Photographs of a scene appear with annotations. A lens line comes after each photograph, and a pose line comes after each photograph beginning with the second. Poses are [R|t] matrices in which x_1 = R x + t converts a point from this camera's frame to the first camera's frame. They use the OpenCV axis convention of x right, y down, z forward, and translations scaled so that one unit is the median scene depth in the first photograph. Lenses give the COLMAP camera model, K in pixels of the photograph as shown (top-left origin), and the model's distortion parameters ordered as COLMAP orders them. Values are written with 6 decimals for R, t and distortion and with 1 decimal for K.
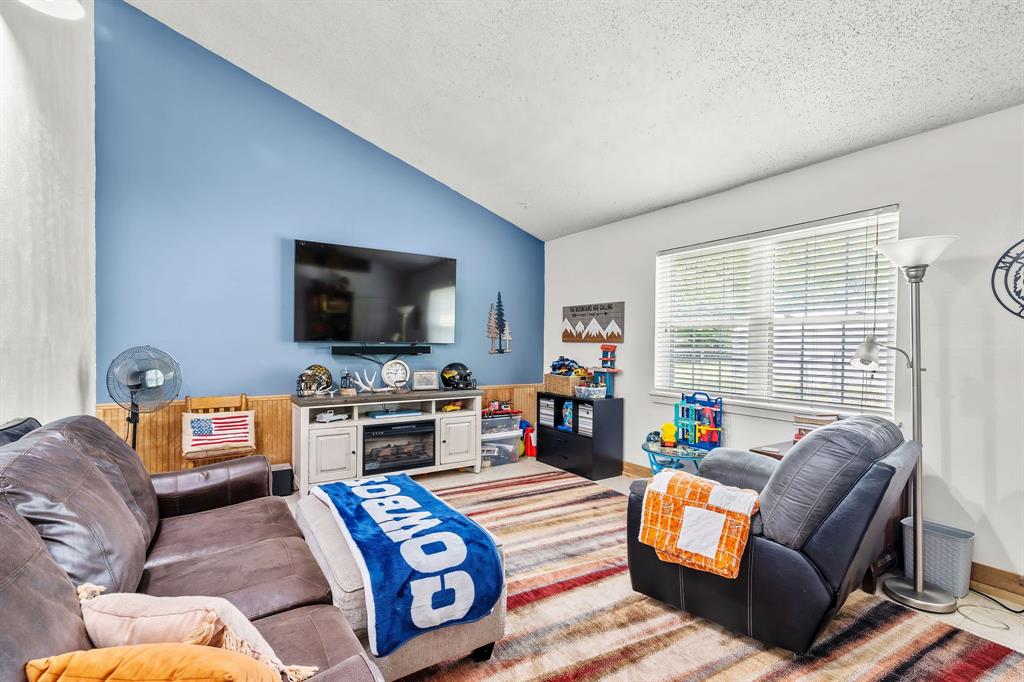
lens RADIAL K [[478.4, 0, 508.0], [0, 478.4, 341.9], [0, 0, 1]] dist [-0.002426, 0.003338]
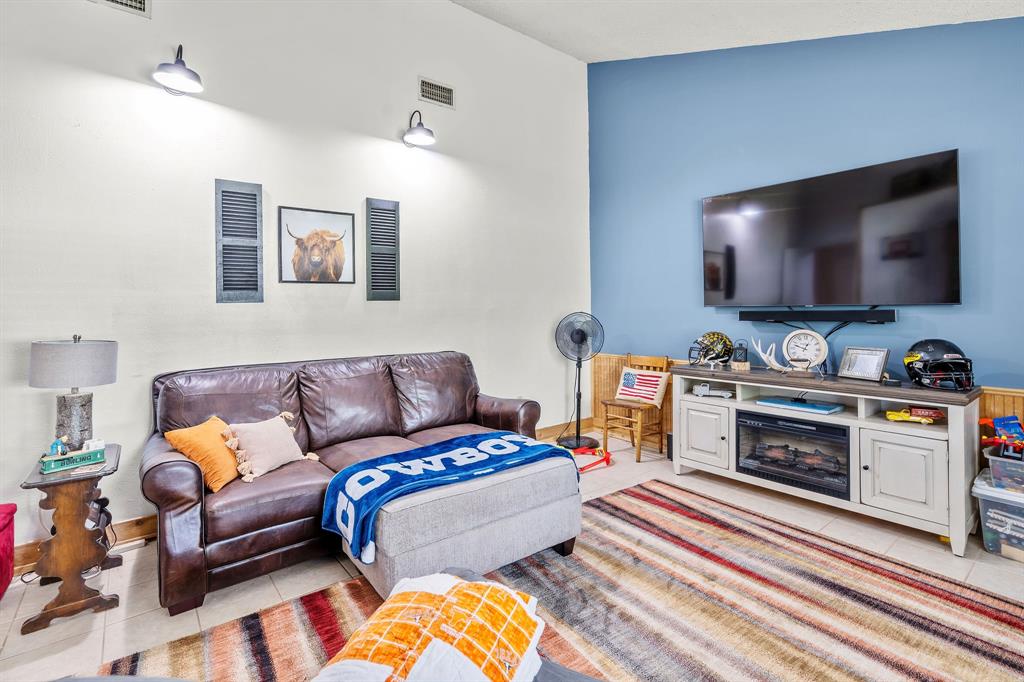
lens RADIAL K [[478.4, 0, 506.9], [0, 478.4, 306.9], [0, 0, 1]] dist [-0.002426, 0.003338]
pose [[0.091196, -0.013113, -0.995747, 0.456869], [0.015004, 0.999818, -0.011792, 0.006371], [0.995720, -0.013865, 0.091376, 0.532062]]
